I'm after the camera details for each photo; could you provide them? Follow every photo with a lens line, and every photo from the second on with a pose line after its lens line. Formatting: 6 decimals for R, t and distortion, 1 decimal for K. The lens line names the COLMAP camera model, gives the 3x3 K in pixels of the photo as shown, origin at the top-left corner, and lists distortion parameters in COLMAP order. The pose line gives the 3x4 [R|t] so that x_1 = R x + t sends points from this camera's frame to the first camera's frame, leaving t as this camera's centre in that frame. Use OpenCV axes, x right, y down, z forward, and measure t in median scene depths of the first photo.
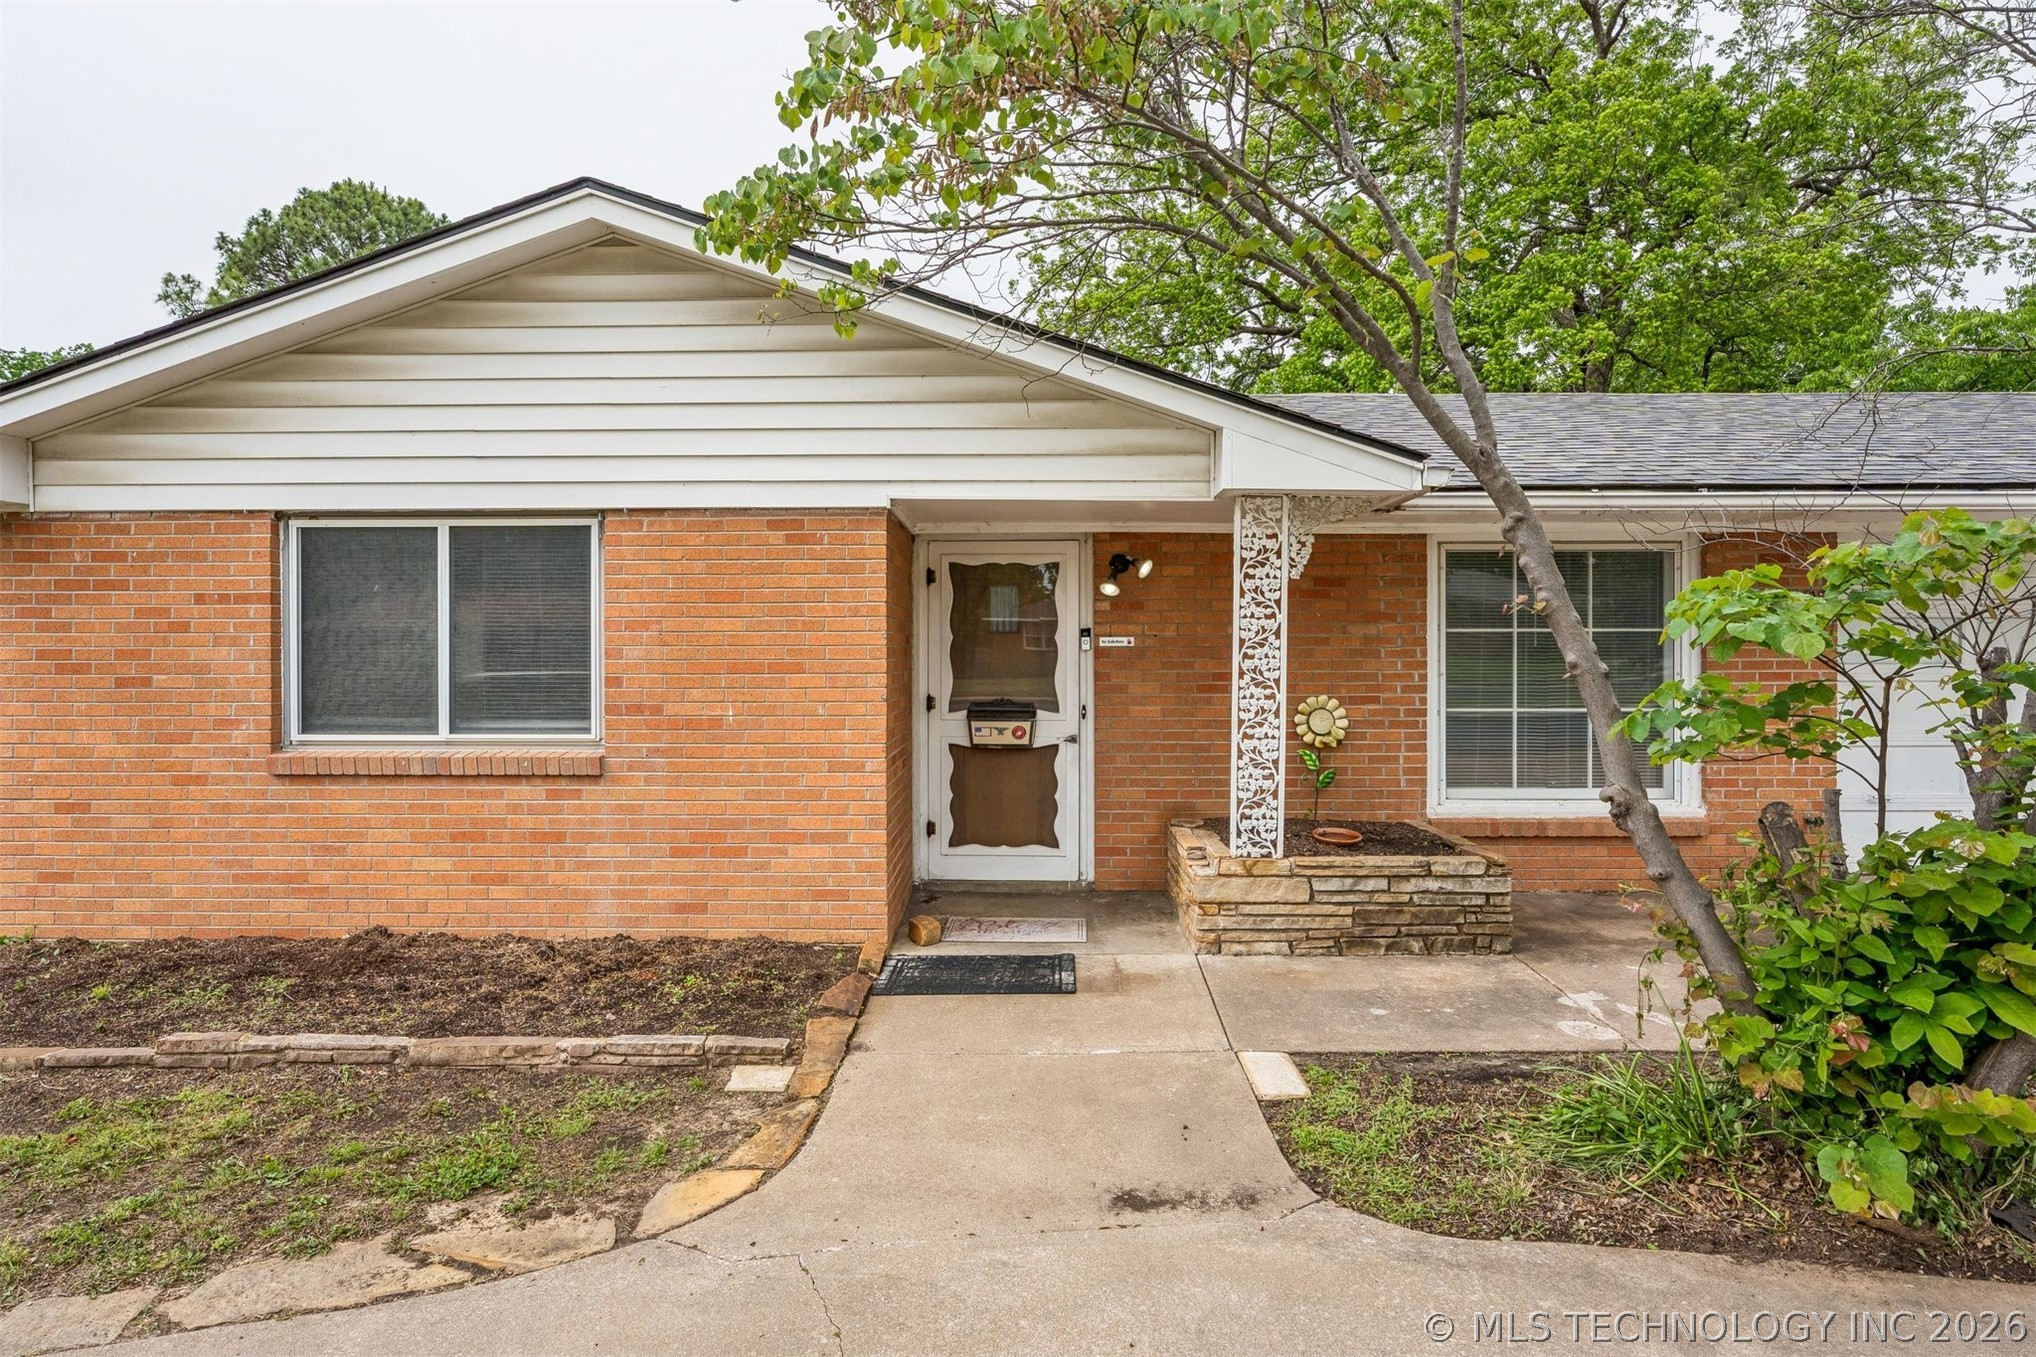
lens RADIAL K [[1119.1, 0, 1007.3], [0, 1119.1, 652.5], [0, 0, 1]] dist [-0.003568, 0.000190]
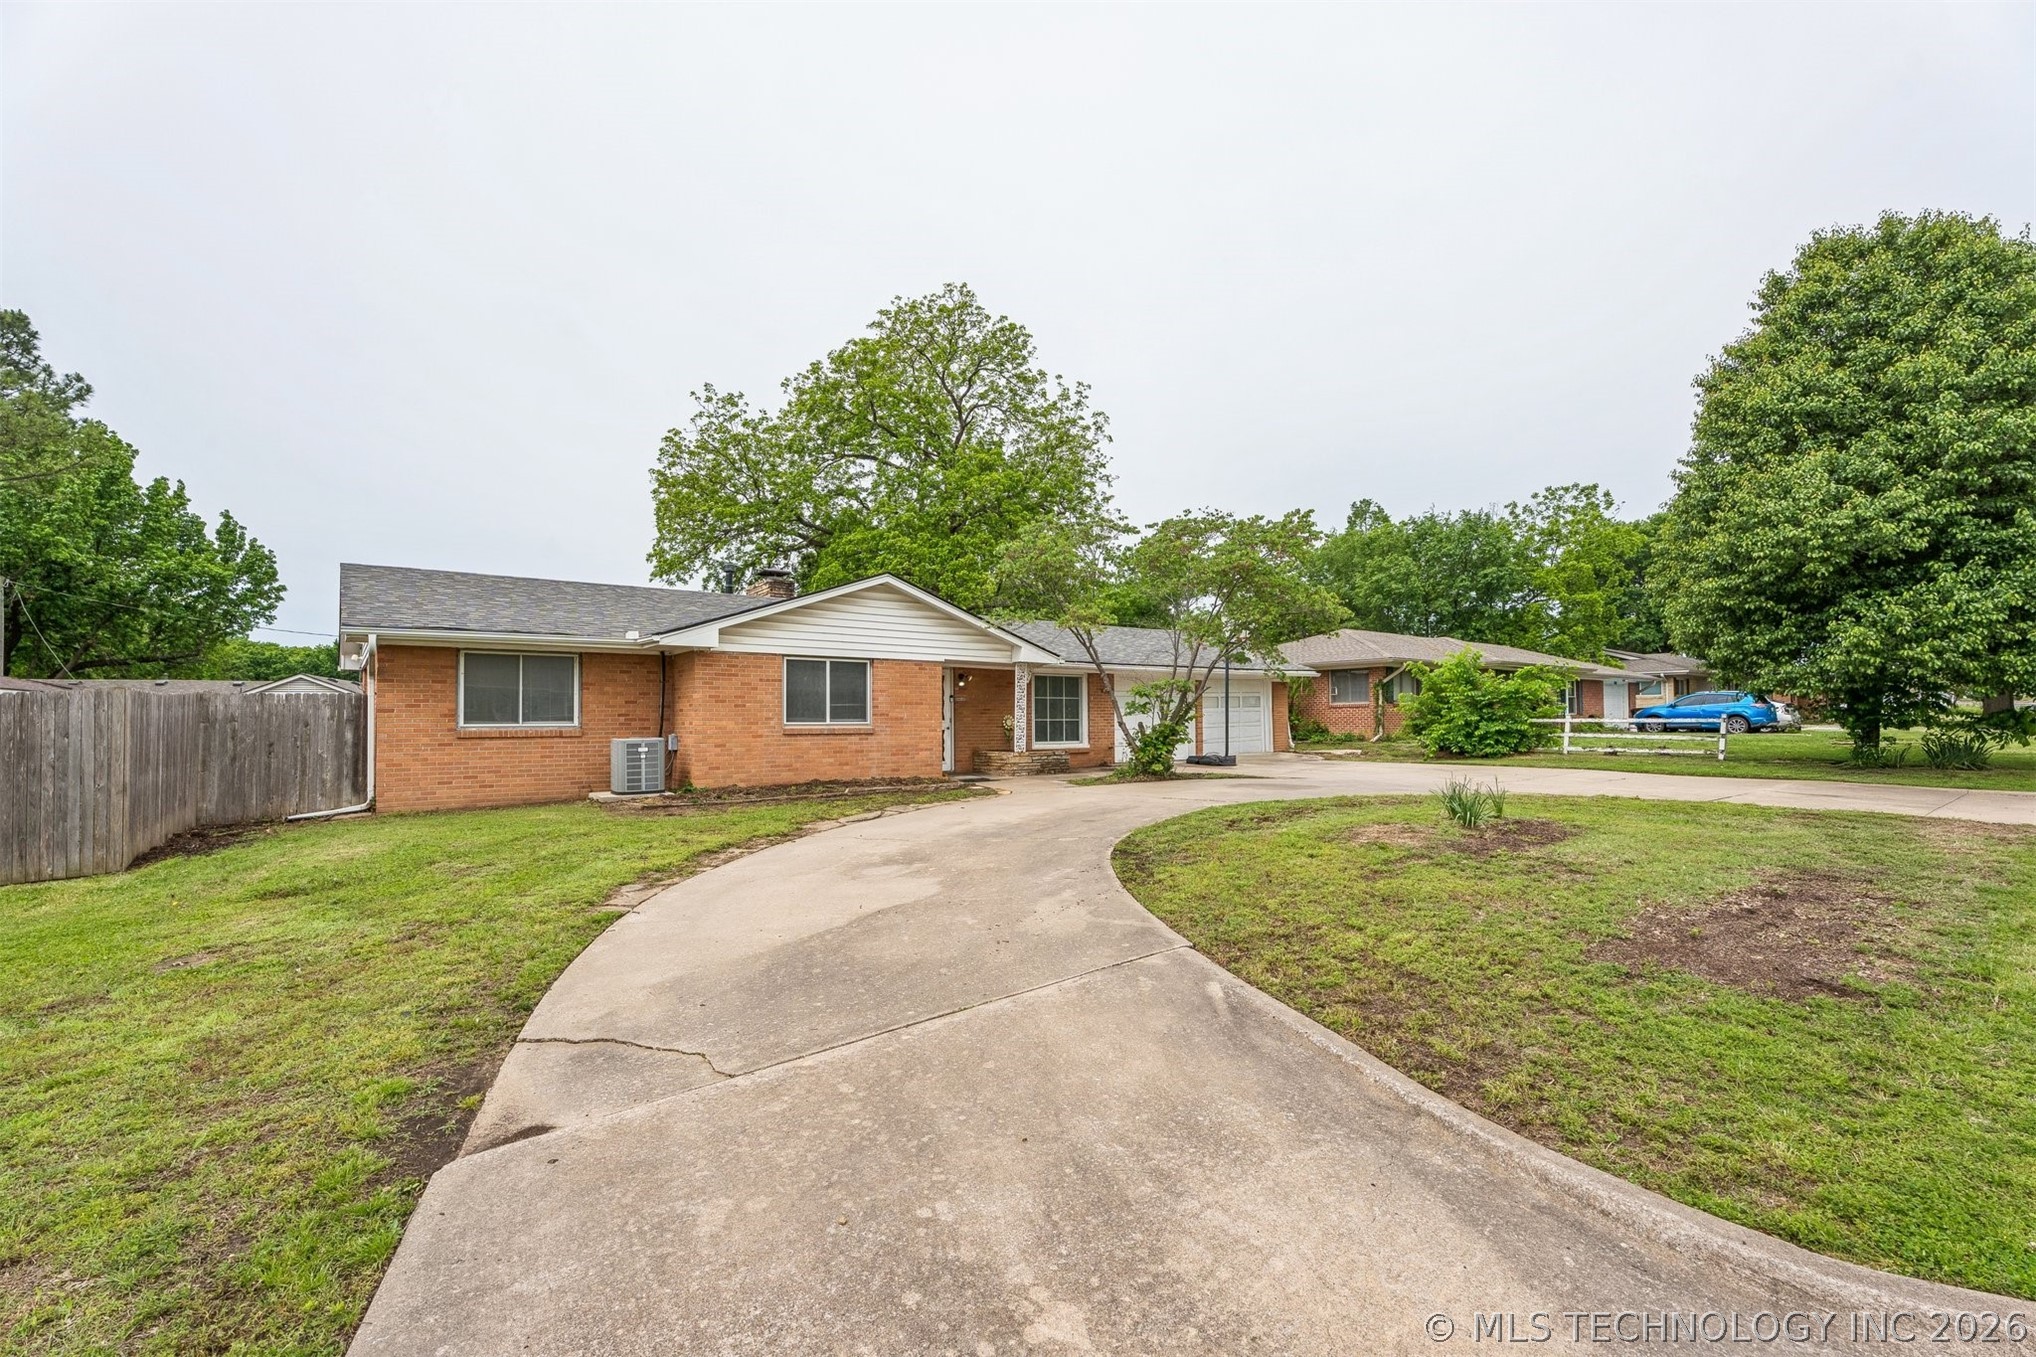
lens RADIAL K [[908.1, 0, 1005.4], [0, 908.1, 671.5], [0, 0, 1]] dist [-0.006312, 0.009635]
pose [[0.788831, 0.033958, 0.613672, -1.761285], [0.008422, 0.997782, -0.066038, 0.105582], [-0.614553, 0.057261, 0.786795, -1.488881]]
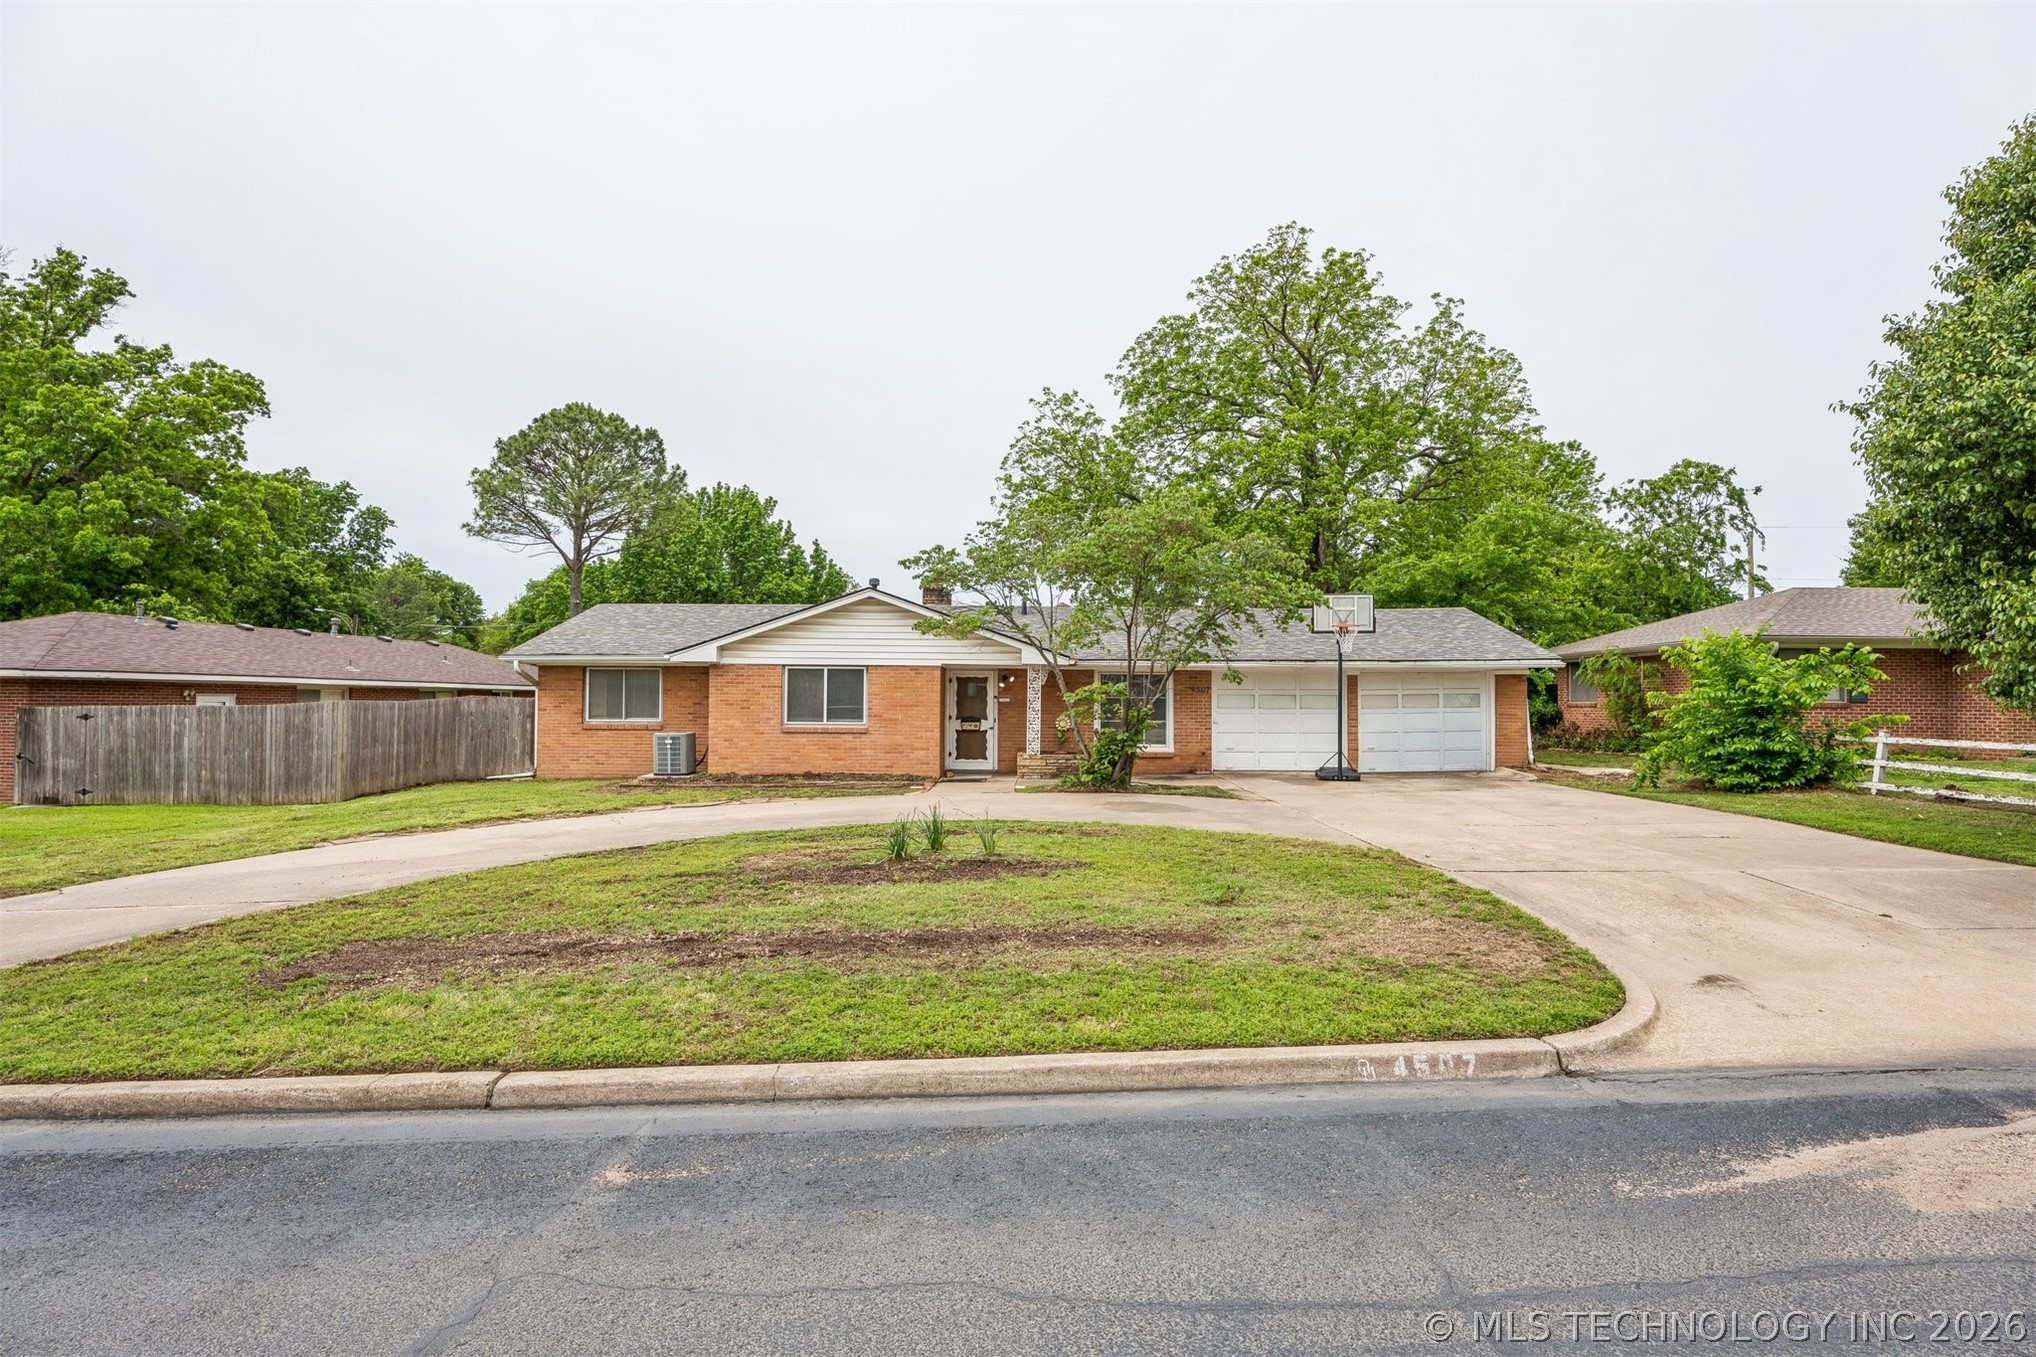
lens RADIAL K [[977.4, 0, 1020.5], [0, 977.4, 666.1], [0, 0, 1]] dist [-0.000507, 0.000443]
pose [[0.999803, 0.010328, 0.016945, 0.112998], [-0.009566, 0.998965, -0.044465, 0.023241], [-0.017387, 0.044295, 0.998867, -2.394063]]
